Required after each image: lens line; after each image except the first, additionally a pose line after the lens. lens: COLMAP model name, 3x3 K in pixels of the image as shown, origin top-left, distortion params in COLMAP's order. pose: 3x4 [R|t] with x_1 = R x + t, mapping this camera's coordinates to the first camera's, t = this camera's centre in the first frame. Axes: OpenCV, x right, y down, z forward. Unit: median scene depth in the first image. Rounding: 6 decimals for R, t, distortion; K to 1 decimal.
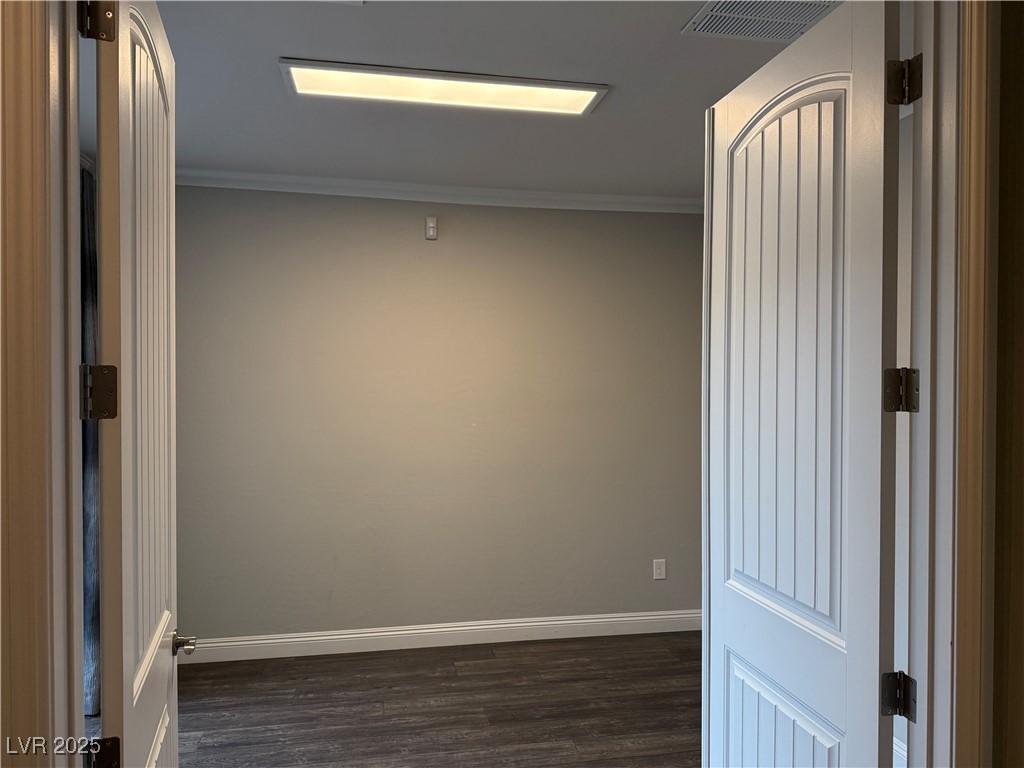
lens RADIAL K [[737.1, 0, 508.1], [0, 737.1, 385.6], [0, 0, 1]] dist [0.096526, -0.092398]
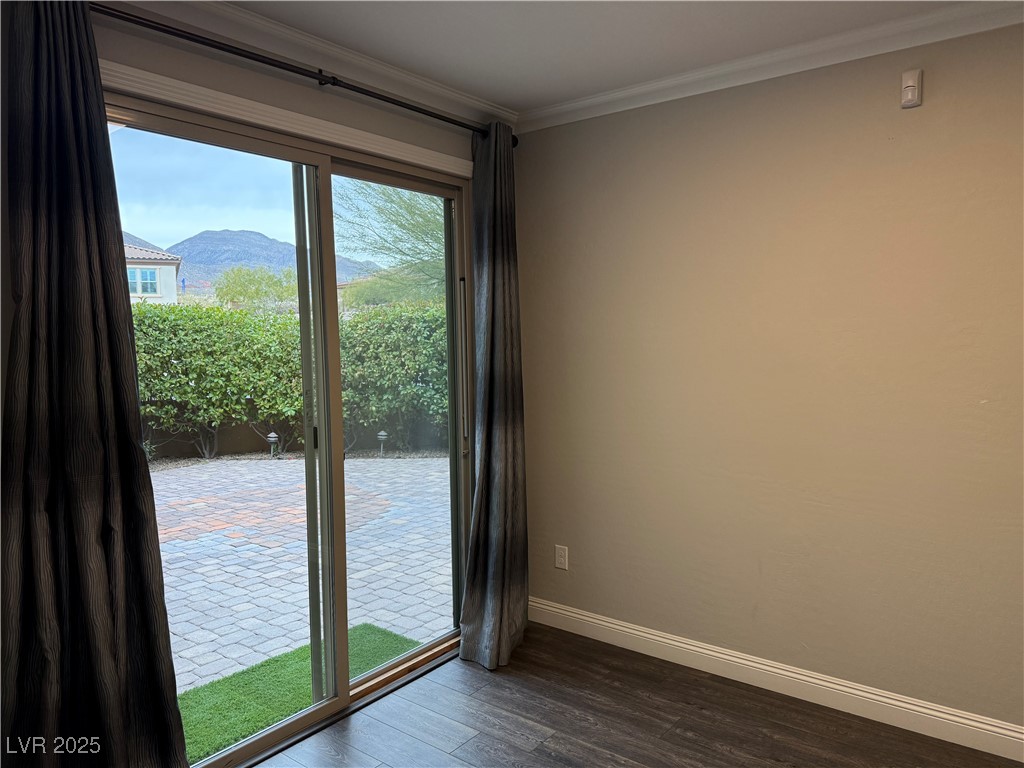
lens RADIAL K [[737.1, 0, 514.8], [0, 737.1, 382.1], [0, 0, 1]] dist [0.096526, -0.092398]
pose [[0.674352, 0.031968, -0.737718, 0.176652], [0.012173, 0.998445, 0.054394, 0.000201], [0.738310, -0.045661, 0.672914, 0.342694]]
